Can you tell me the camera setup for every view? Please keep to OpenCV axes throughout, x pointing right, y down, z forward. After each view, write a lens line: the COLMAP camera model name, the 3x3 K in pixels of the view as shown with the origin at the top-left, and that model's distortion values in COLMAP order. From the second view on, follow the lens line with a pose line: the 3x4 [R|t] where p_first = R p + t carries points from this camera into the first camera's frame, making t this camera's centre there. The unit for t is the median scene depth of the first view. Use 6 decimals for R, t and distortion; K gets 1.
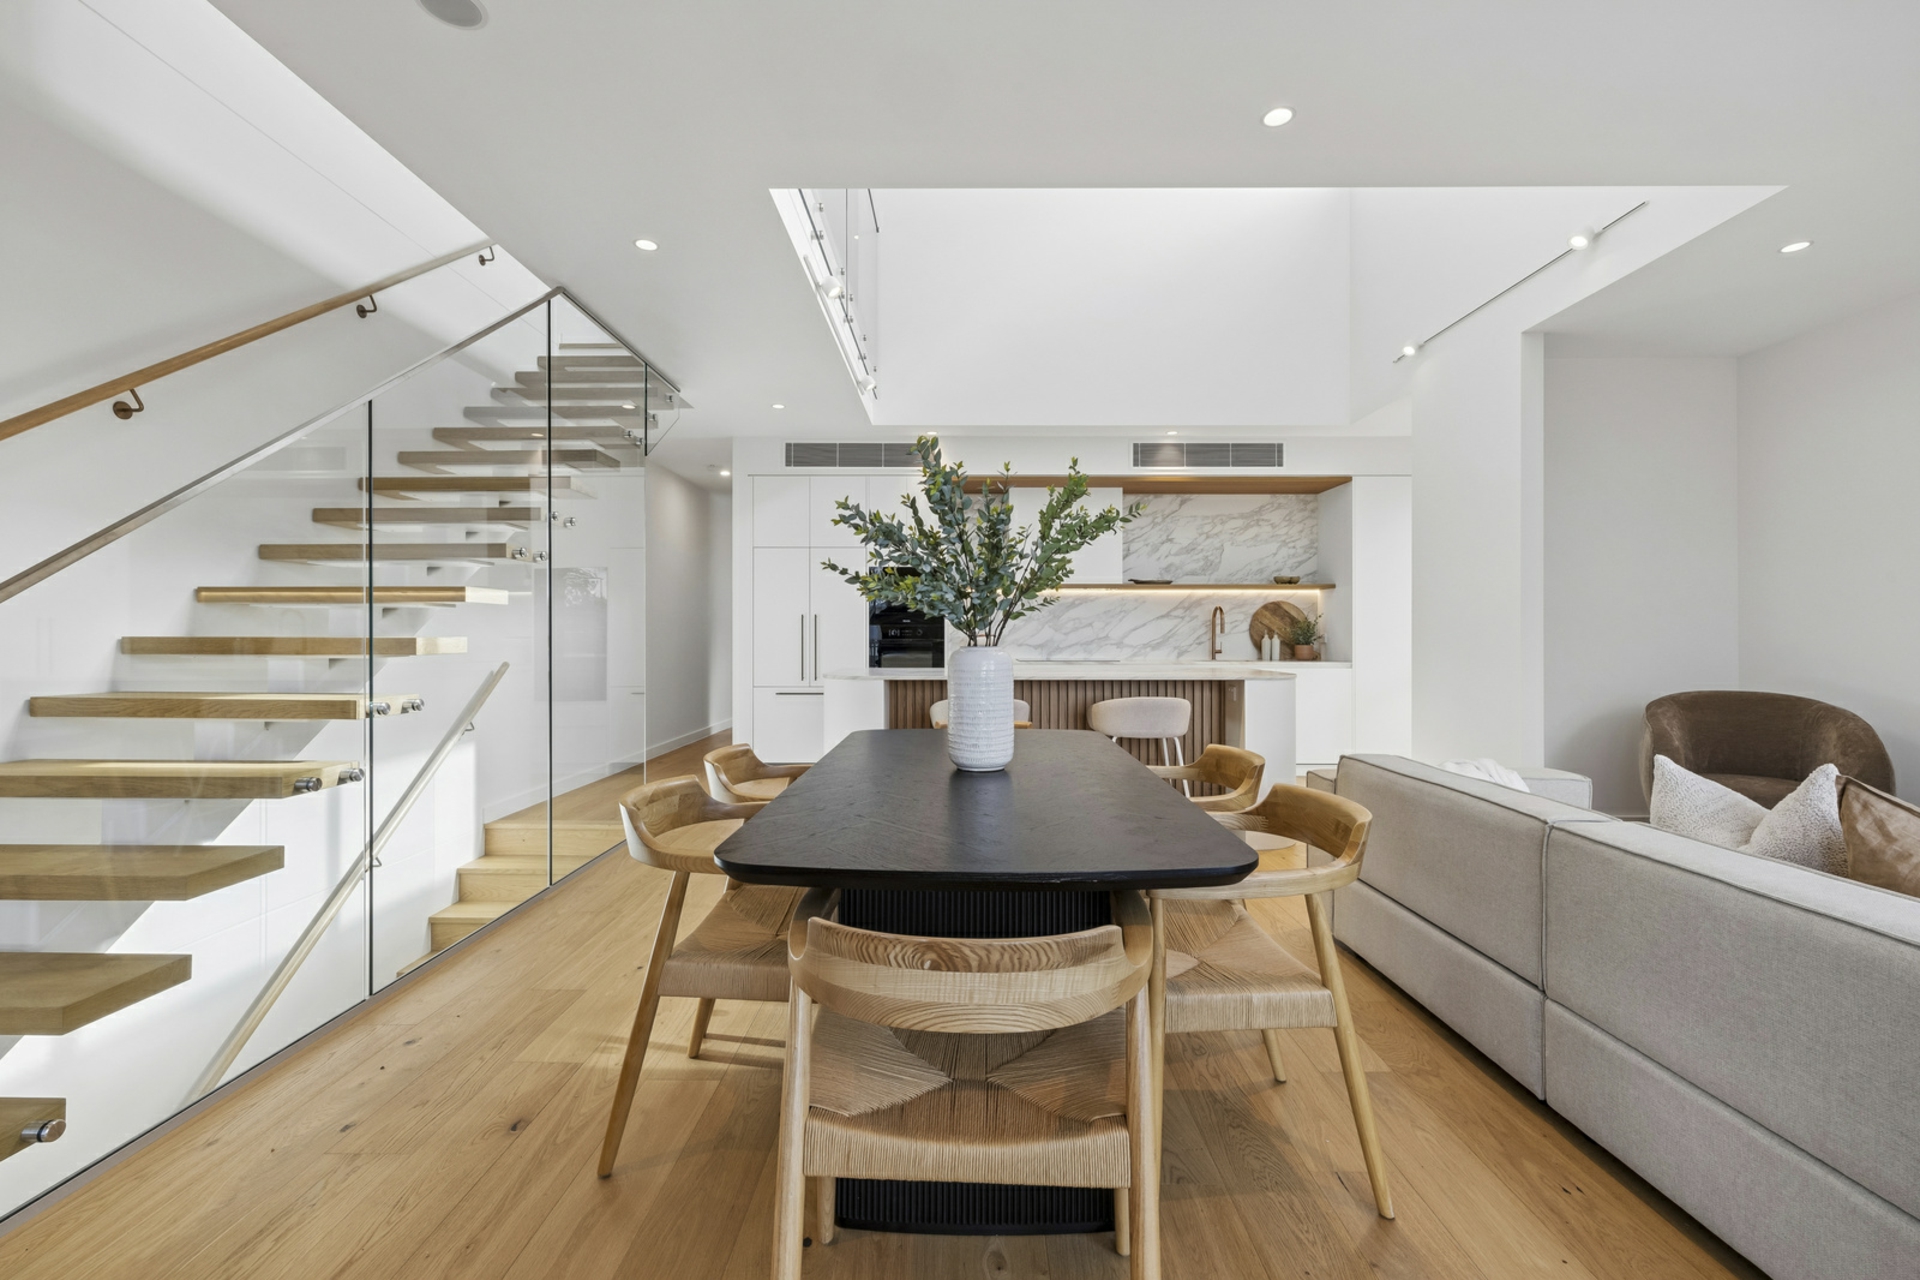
lens RADIAL K [[810.9, 0, 959.9], [0, 810.9, 633.1], [0, 0, 1]] dist [-0.002752, -0.000431]
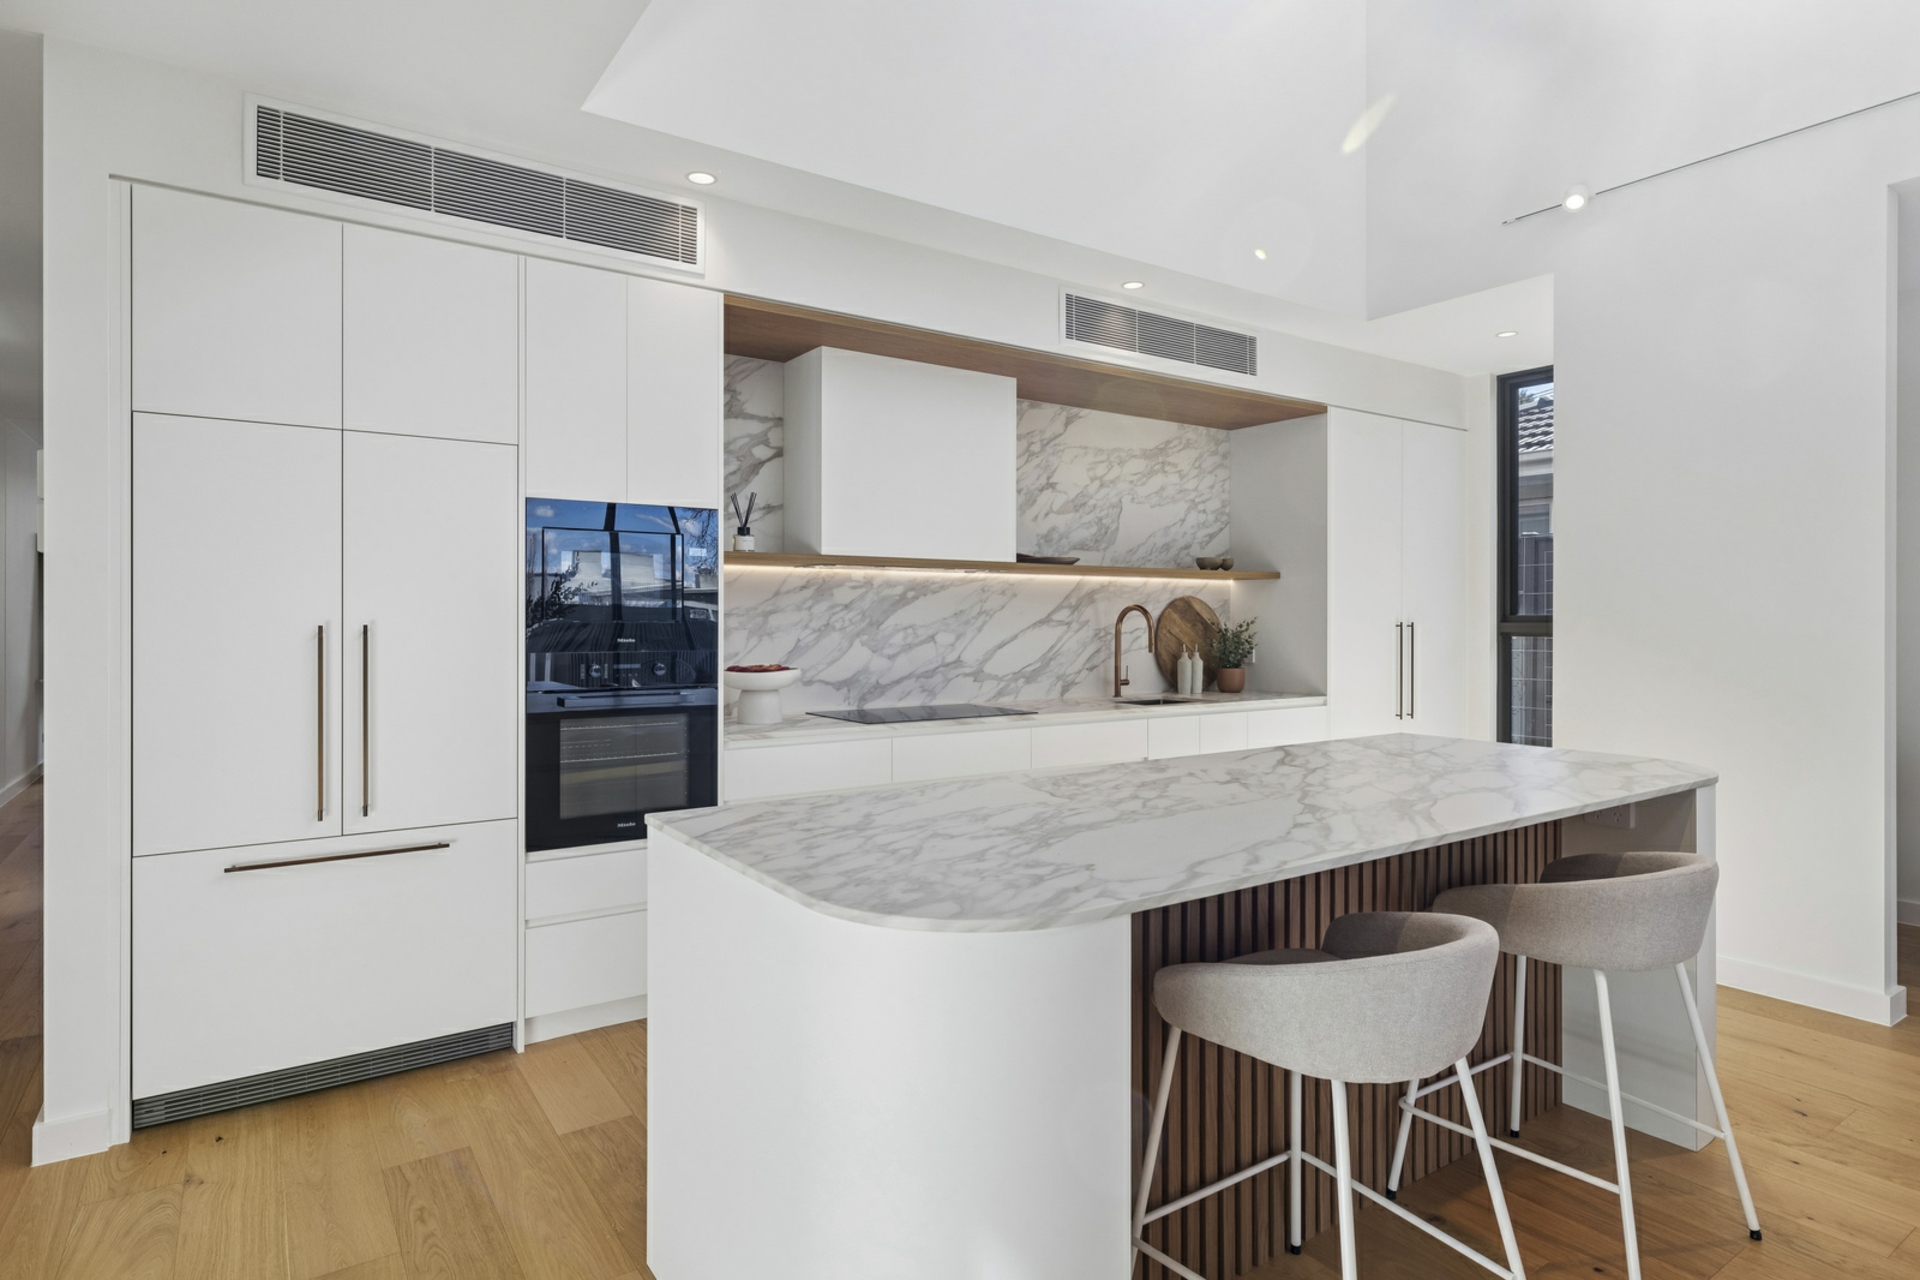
lens RADIAL K [[1030.0, 0, 956.8], [0, 1030.0, 622.8], [0, 0, 1]] dist [-0.004014, -0.000901]
pose [[0.823272, -0.003600, 0.567636, -0.199677], [-0.000749, 0.999972, 0.007428, -0.025216], [-0.567647, -0.006541, 0.823246, 0.451827]]
